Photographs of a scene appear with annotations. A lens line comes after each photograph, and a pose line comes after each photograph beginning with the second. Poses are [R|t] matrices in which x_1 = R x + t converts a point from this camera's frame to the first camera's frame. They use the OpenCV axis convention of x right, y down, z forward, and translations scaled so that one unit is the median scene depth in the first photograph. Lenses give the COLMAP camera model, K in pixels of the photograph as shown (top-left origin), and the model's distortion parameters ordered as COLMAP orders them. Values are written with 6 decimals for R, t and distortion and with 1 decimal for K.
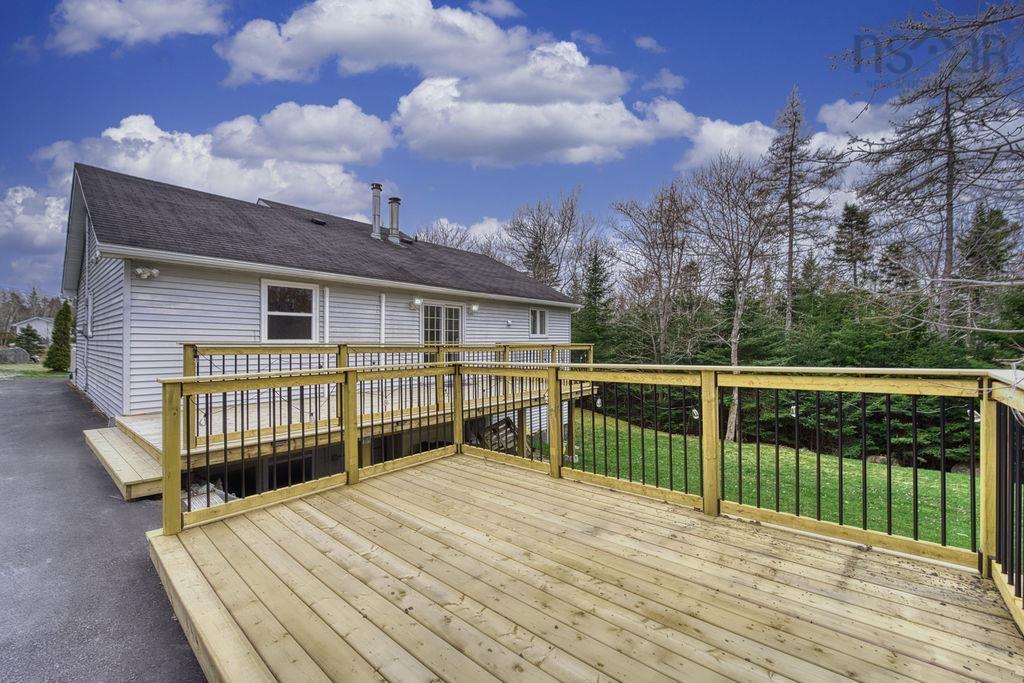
lens RADIAL K [[416.7, 0, 515.4], [0, 416.7, 335.7], [0, 0, 1]] dist [-0.011654, -0.000179]
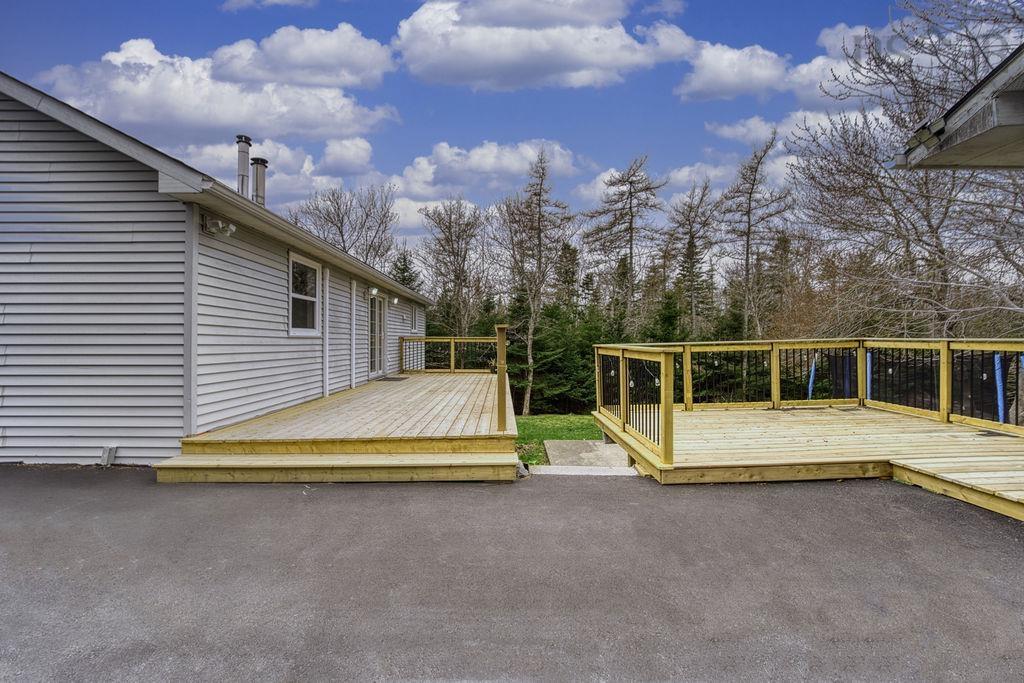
lens RADIAL K [[416.7, 0, 515.4], [0, 416.7, 335.7], [0, 0, 1]] dist [-0.011654, -0.000179]
pose [[0.755638, 0.007953, 0.654942, -0.605556], [-0.008644, 0.999960, -0.002170, 0.016750], [-0.654933, -0.004021, 0.755676, 0.086726]]
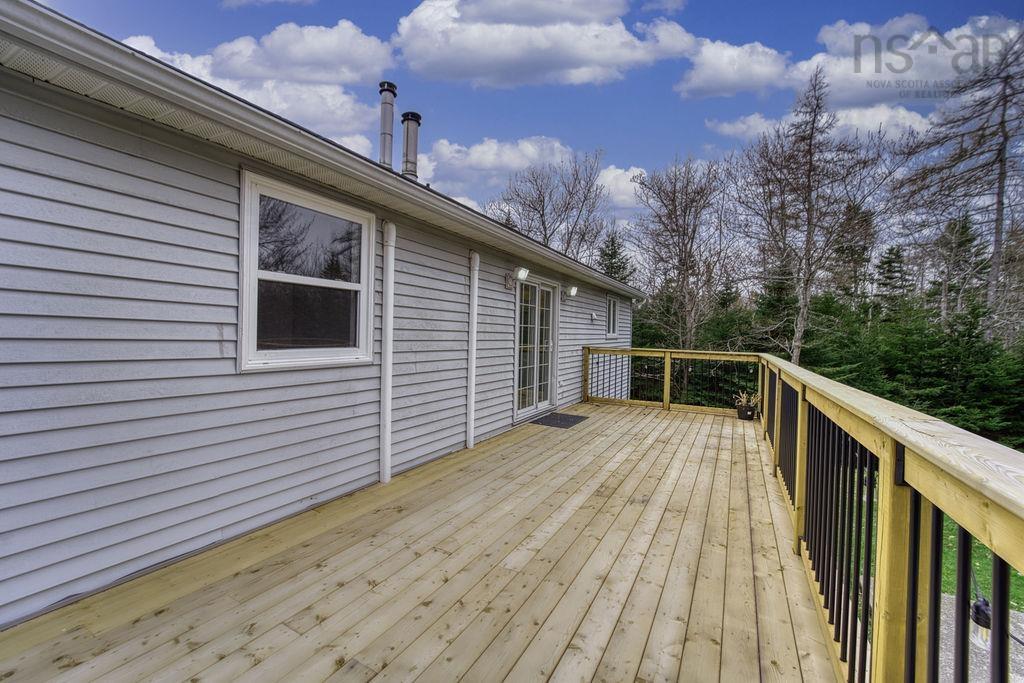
lens RADIAL K [[416.7, 0, 515.4], [0, 416.7, 335.7], [0, 0, 1]] dist [-0.011654, -0.000179]
pose [[0.981226, 0.021729, 0.191636, -0.344356], [-0.025608, 0.999514, 0.017787, -0.011247], [-0.191156, -0.022361, 0.981305, 0.471395]]
